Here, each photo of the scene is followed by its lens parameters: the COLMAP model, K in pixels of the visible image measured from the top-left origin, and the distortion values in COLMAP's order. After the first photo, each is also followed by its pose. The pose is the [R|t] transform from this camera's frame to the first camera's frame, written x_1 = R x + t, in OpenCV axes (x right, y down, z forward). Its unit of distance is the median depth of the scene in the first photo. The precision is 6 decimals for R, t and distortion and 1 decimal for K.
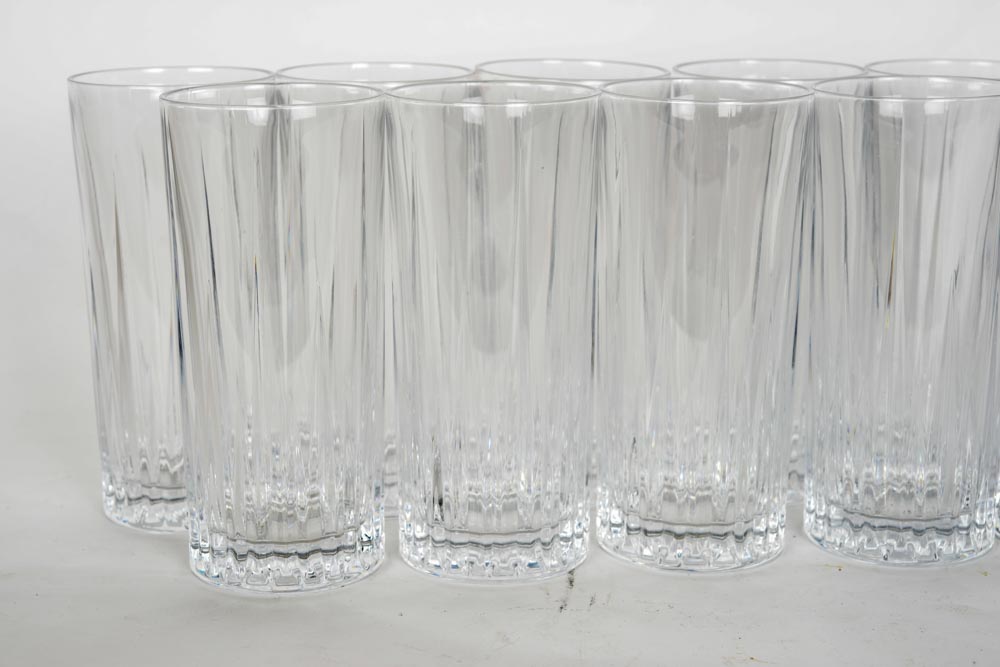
lens RADIAL K [[1970.2, 0, 492.4], [0, 1970.2, 323.3], [0, 0, 1]] dist [0.063193, 0.000000]
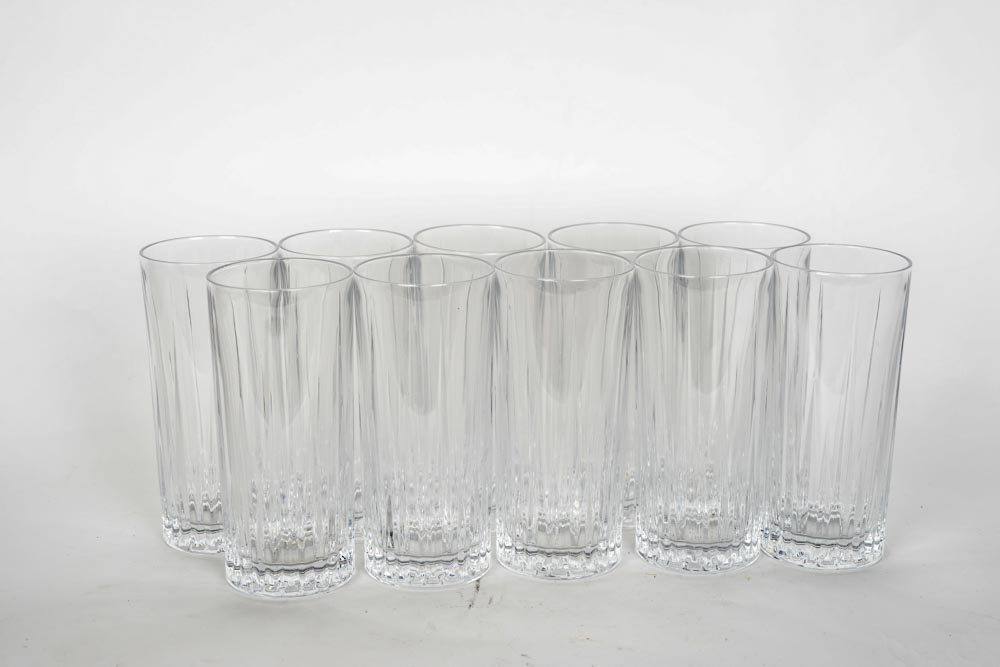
lens RADIAL K [[1970.2, 0, 501.9], [0, 1970.2, 325.0], [0, 0, 1]] dist [0.063193, 0.000000]
pose [[0.999582, -0.005625, 0.028373, 0.016424], [0.004213, 0.998761, 0.049586, -0.146445], [-0.028617, -0.049446, 0.998367, -0.515012]]
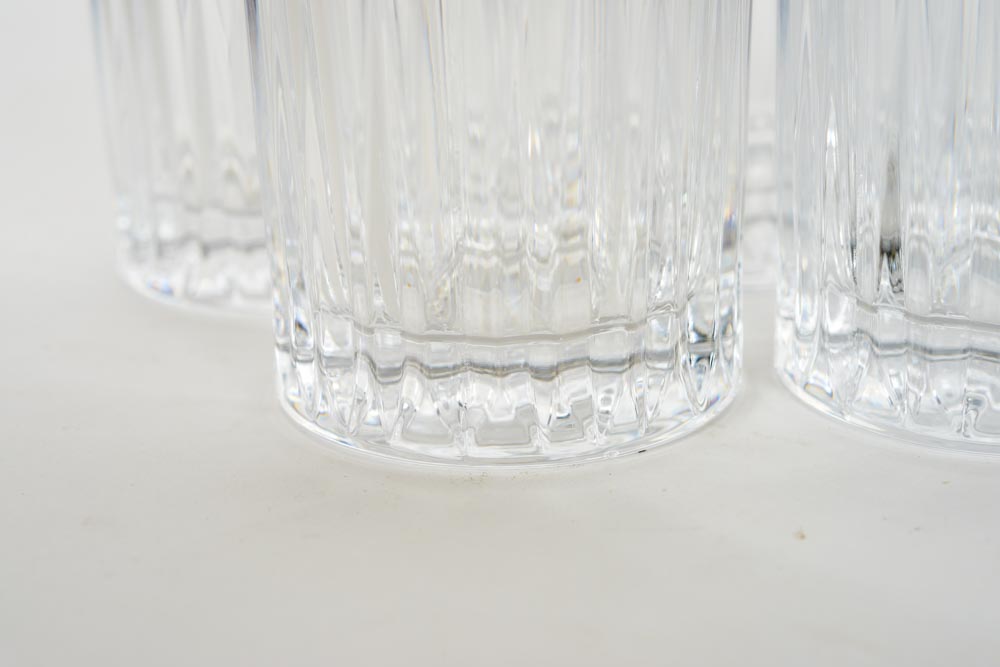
lens RADIAL K [[1970.2, 0, 499.7], [0, 1970.2, 339.0], [0, 0, 1]] dist [0.063193, 0.000000]
pose [[0.992518, 0.017826, -0.120790, -0.055934], [-0.006595, 0.995668, 0.092746, 0.072914], [0.121920, -0.091255, 0.988336, 0.597030]]
